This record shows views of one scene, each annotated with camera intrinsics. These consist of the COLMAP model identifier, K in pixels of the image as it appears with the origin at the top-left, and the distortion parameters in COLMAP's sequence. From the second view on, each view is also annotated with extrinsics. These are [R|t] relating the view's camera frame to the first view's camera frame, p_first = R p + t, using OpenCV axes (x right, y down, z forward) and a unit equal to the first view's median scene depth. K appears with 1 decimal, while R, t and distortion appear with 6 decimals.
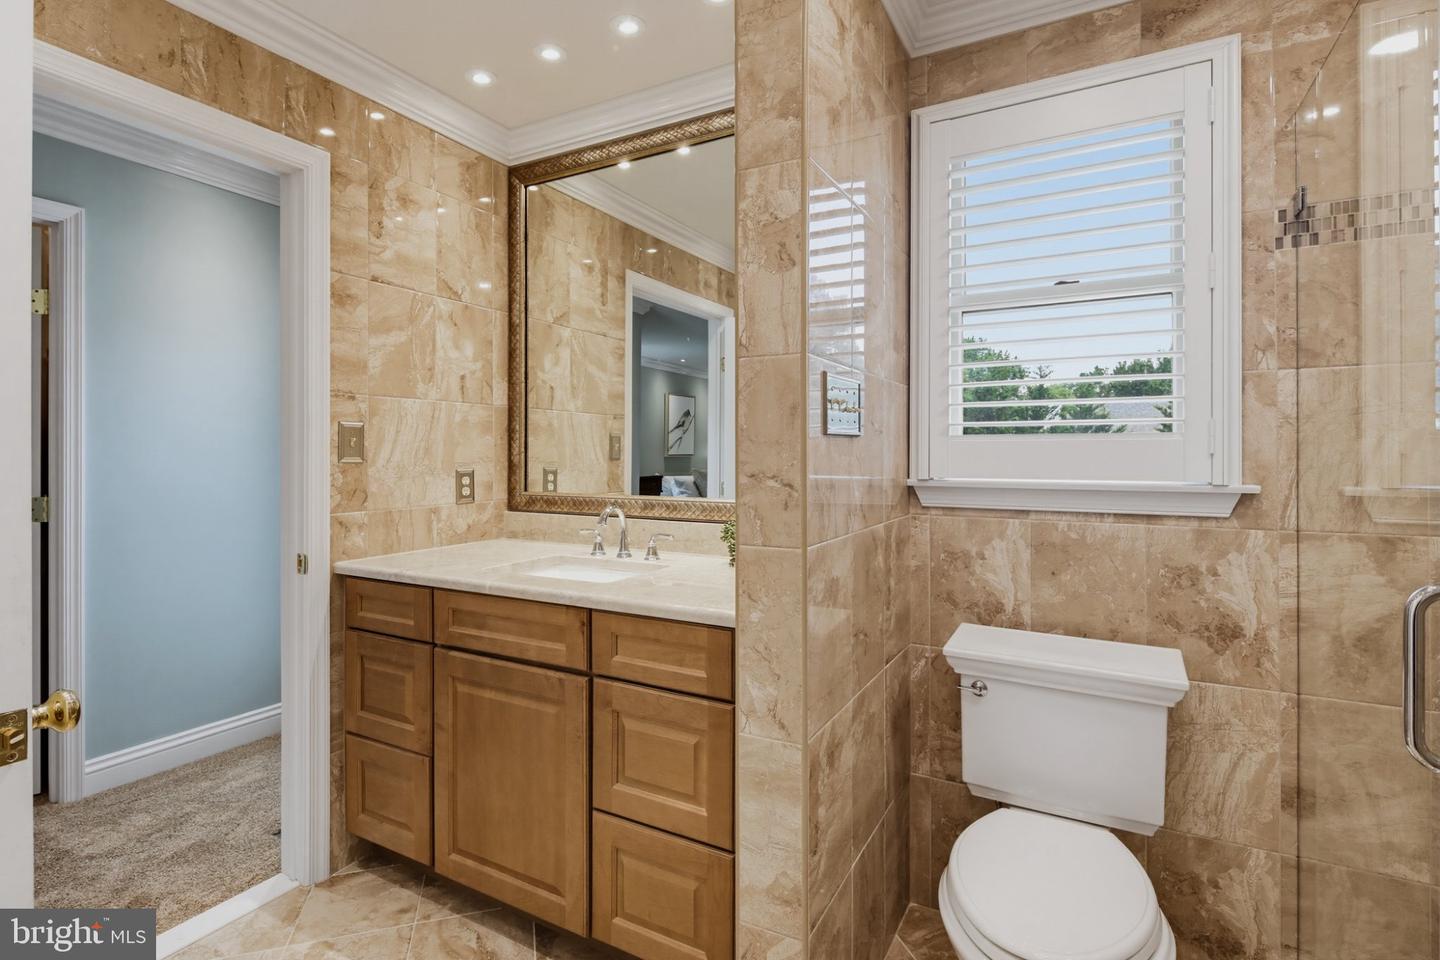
lens RADIAL K [[688.0, 0, 709.9], [0, 688.0, 446.0], [0, 0, 1]] dist [-0.000630, -0.001119]
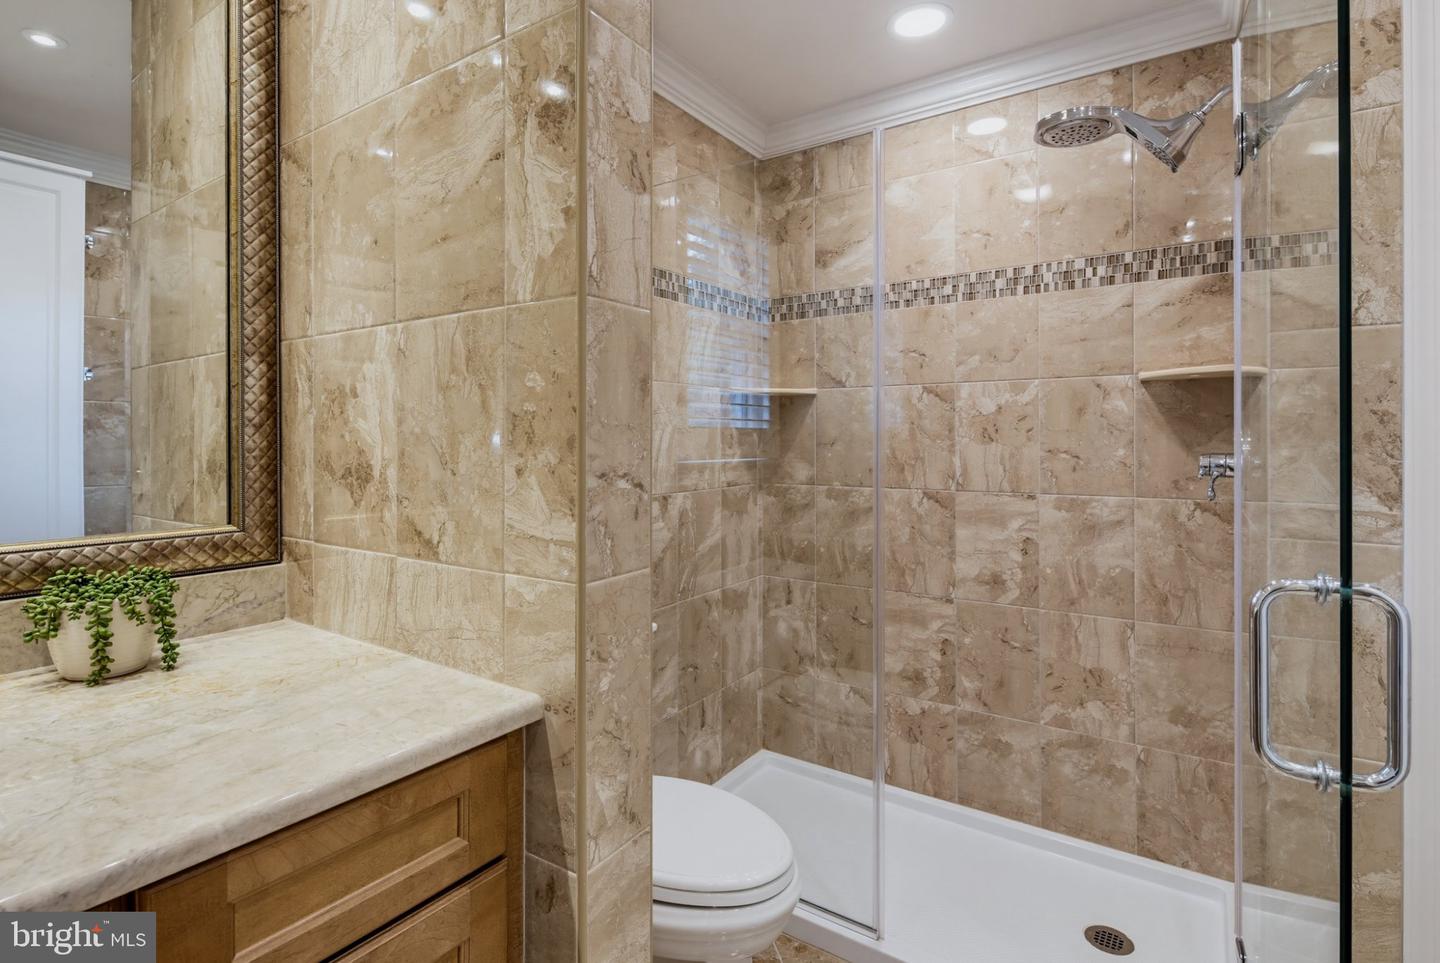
lens RADIAL K [[688.0, 0, 709.9], [0, 688.0, 447.5], [0, 0, 1]] dist [-0.000630, -0.001119]
pose [[0.090070, -0.001691, 0.995934, -0.607530], [-0.001795, 0.999997, 0.001861, 0.014715], [-0.995934, -0.001956, 0.090067, 0.848044]]
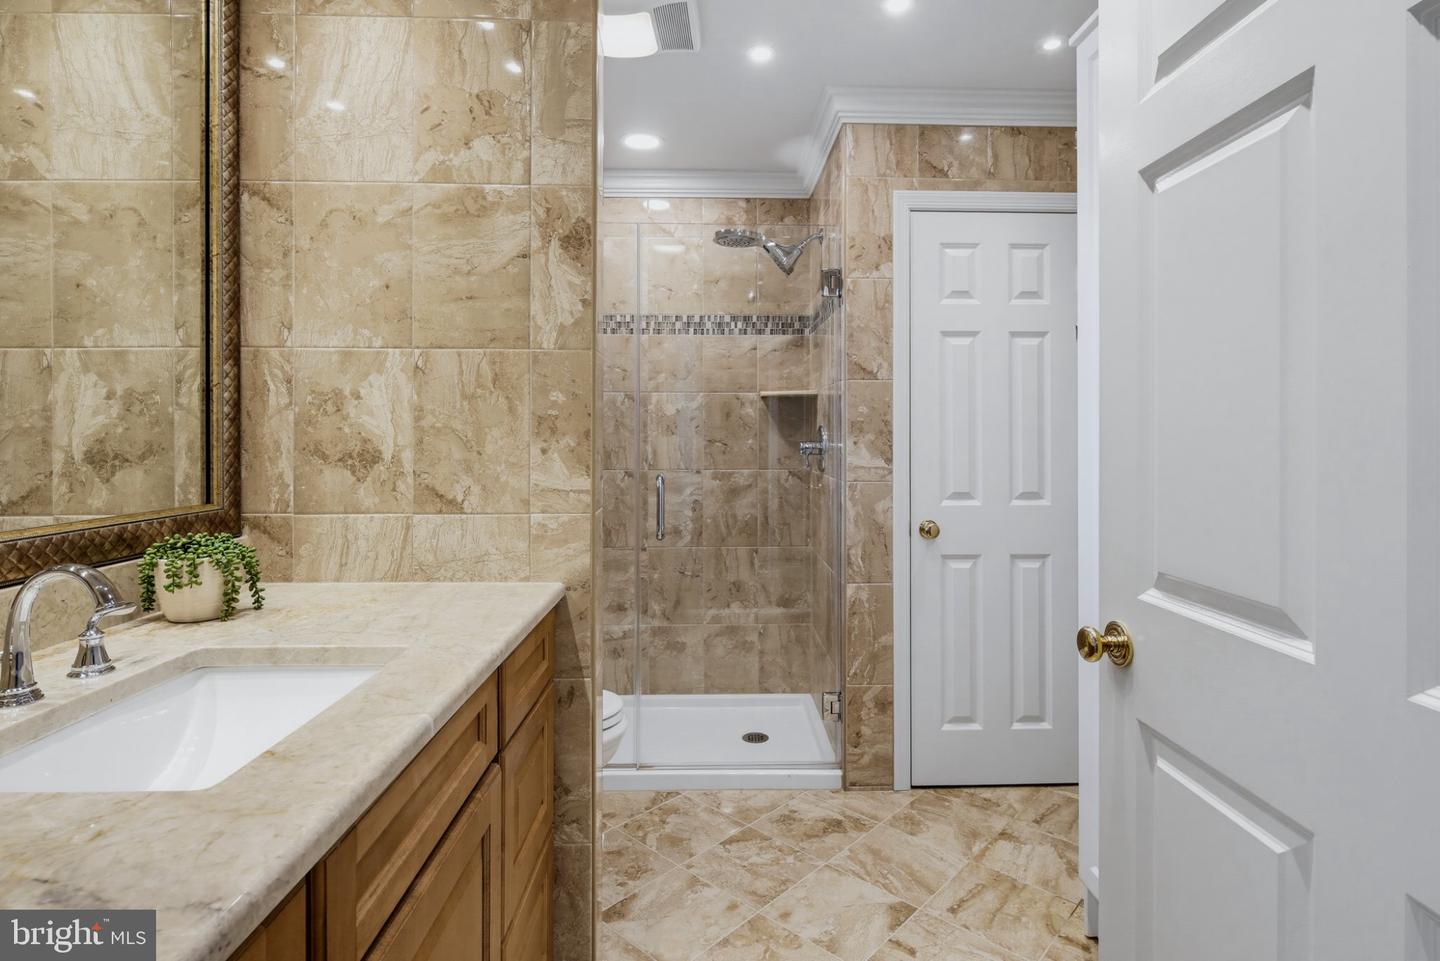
lens RADIAL K [[688.0, 0, 709.9], [0, 688.0, 446.5], [0, 0, 1]] dist [-0.000630, -0.001119]
pose [[-0.490574, -0.006853, 0.871373, -1.092777], [0.001934, 0.999958, 0.008954, 0.023771], [-0.871397, 0.006078, -0.490540, 1.452097]]
